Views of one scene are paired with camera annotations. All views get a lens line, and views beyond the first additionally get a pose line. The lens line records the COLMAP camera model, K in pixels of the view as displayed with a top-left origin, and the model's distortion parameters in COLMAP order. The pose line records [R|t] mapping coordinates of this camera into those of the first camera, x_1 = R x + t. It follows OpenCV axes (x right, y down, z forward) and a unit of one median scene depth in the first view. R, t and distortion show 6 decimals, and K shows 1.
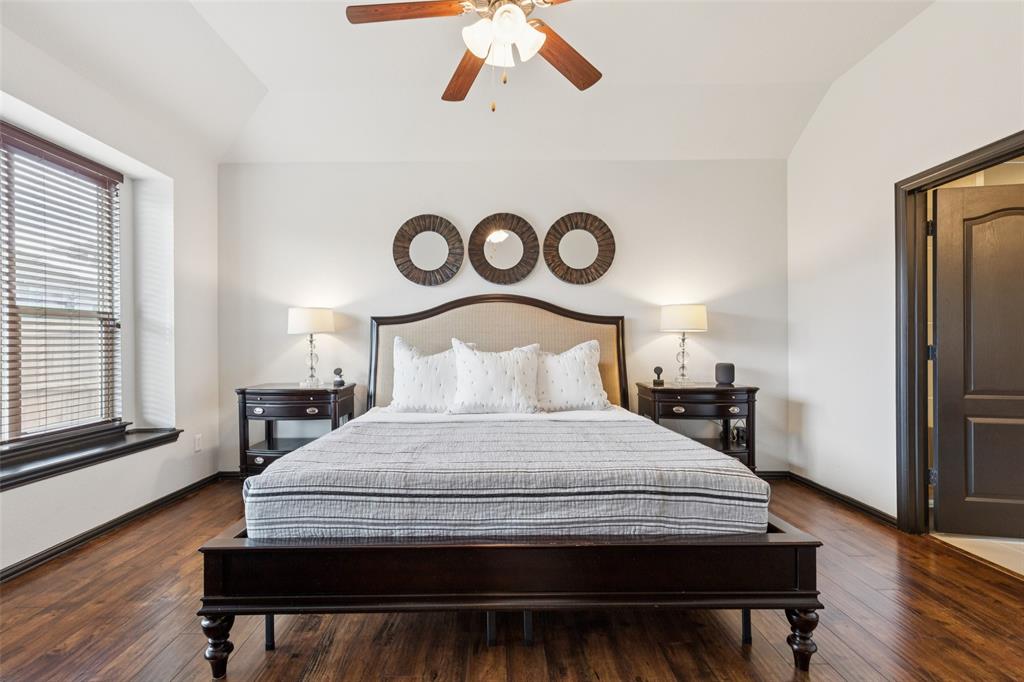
lens RADIAL K [[462.7, 0, 510.6], [0, 462.7, 341.5], [0, 0, 1]] dist [0.010824, -0.003774]
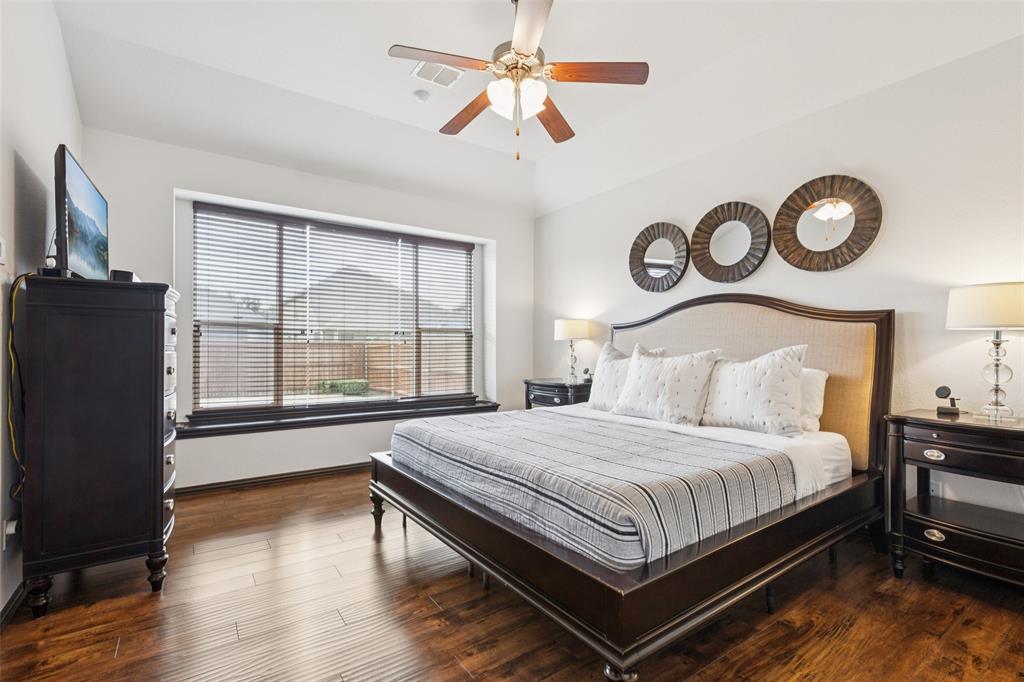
lens RADIAL K [[462.7, 0, 513.5], [0, 462.7, 344.3], [0, 0, 1]] dist [0.010824, -0.003774]
pose [[0.580230, -0.002010, -0.814450, 0.570704], [0.000203, 0.999997, -0.002323, -0.002493], [0.814453, 0.001182, 0.580229, 0.170082]]
